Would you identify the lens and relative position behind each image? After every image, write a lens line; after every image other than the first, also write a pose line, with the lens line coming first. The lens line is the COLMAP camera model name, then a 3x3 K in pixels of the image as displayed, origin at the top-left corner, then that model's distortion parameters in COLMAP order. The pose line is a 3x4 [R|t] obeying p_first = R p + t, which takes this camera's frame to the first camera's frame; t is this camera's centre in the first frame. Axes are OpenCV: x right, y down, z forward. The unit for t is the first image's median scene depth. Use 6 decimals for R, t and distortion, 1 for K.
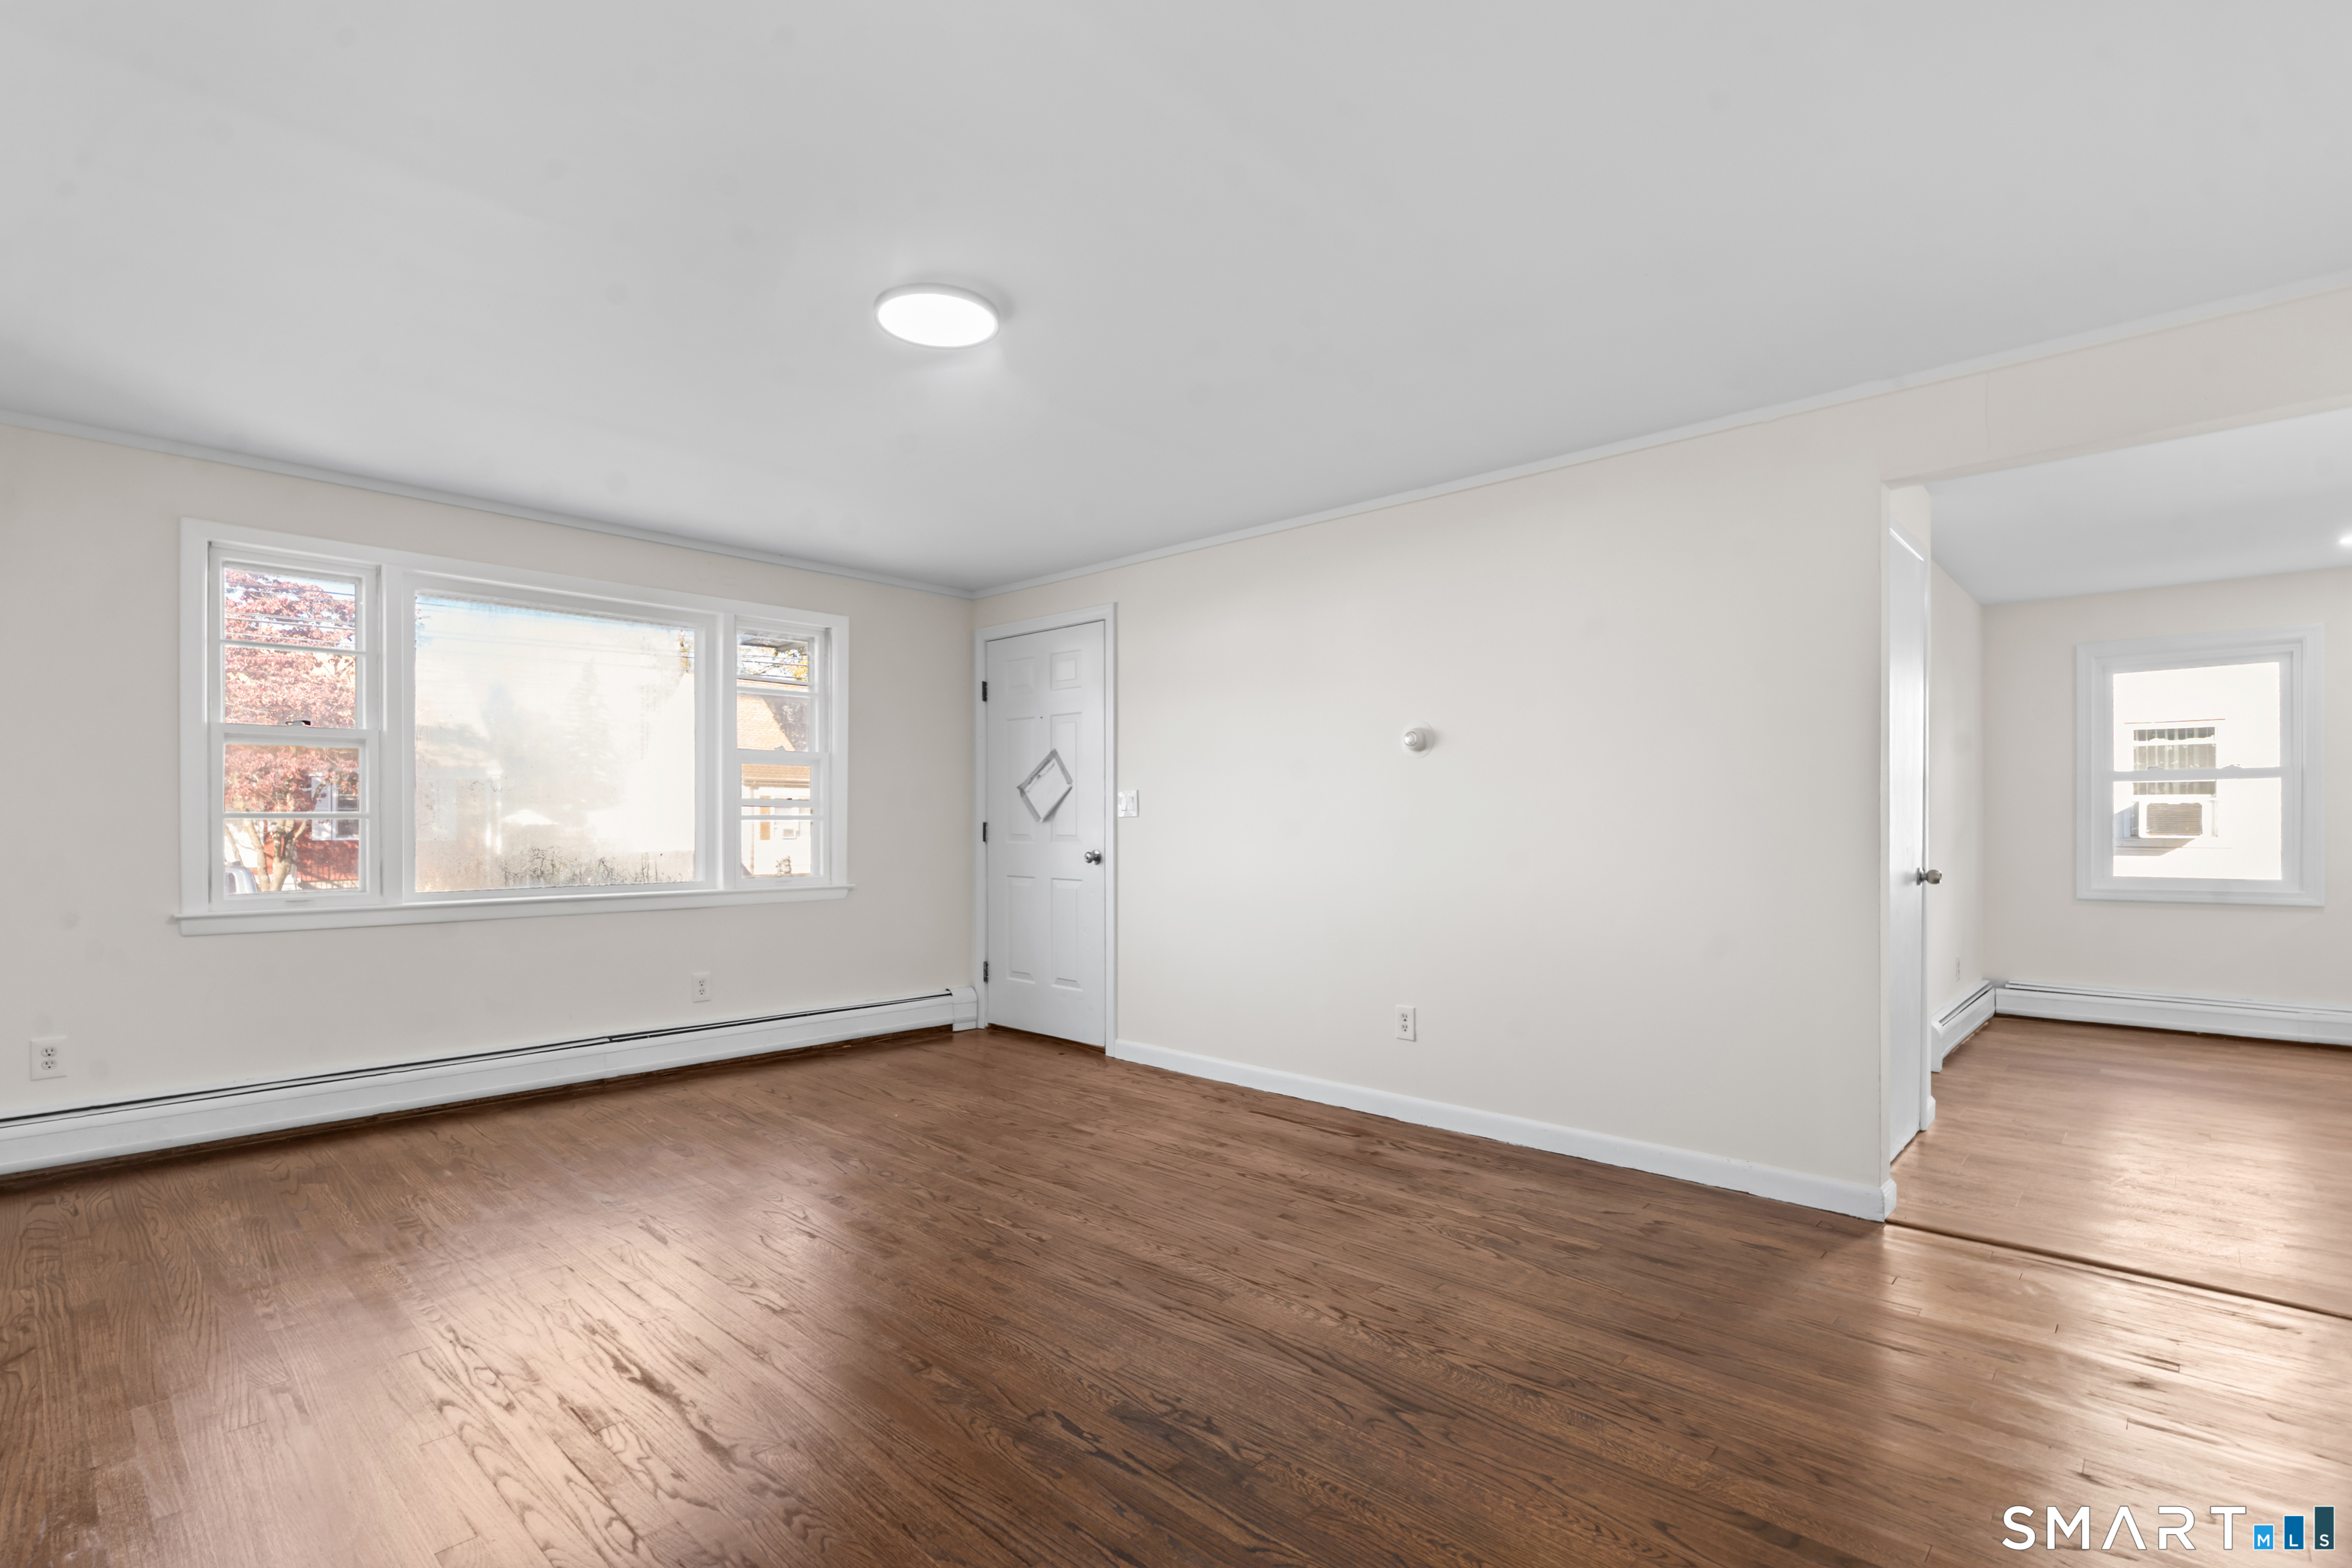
lens RADIAL K [[1065.5, 0, 1163.4], [0, 1065.5, 813.2], [0, 0, 1]] dist [-0.002392, 0.000264]
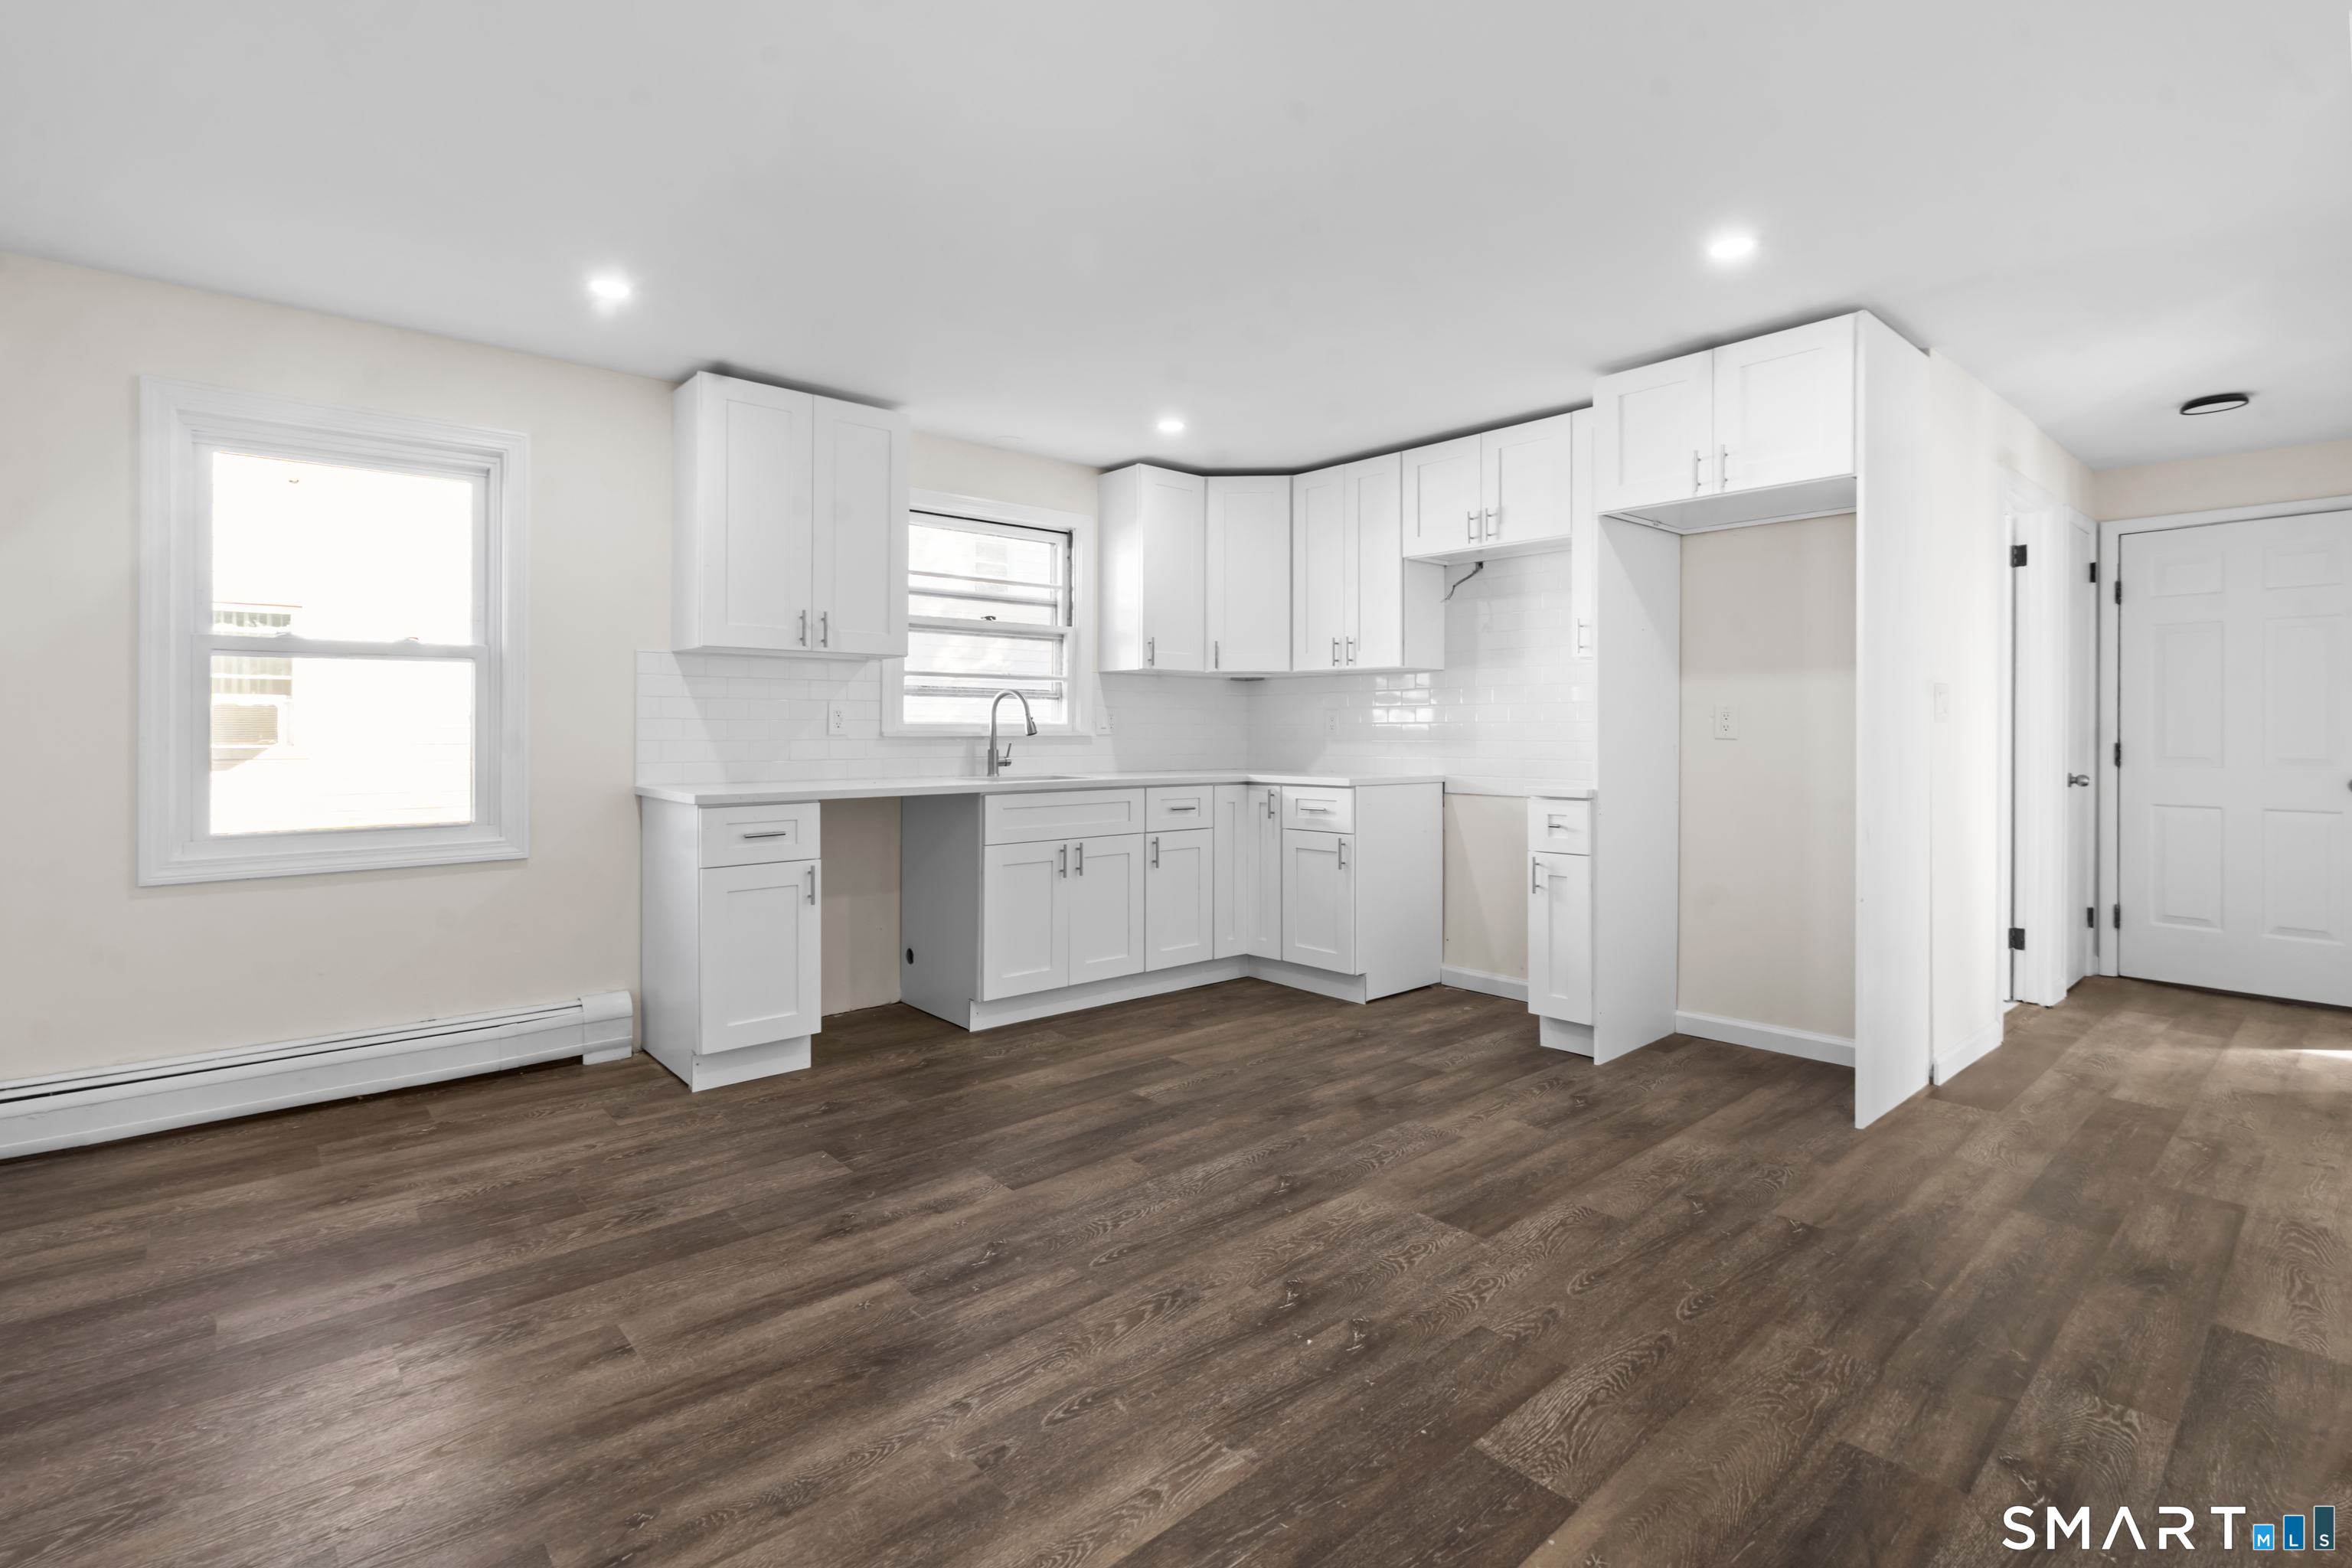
lens RADIAL K [[1093.7, 0, 1185.5], [0, 1093.7, 730.4], [0, 0, 1]] dist [0.010421, -0.000127]
pose [[0.084737, -0.002553, 0.996400, 0.387292], [-0.007902, 0.999964, 0.003234, 0.003212], [-0.996372, -0.008148, 0.084713, 0.470838]]
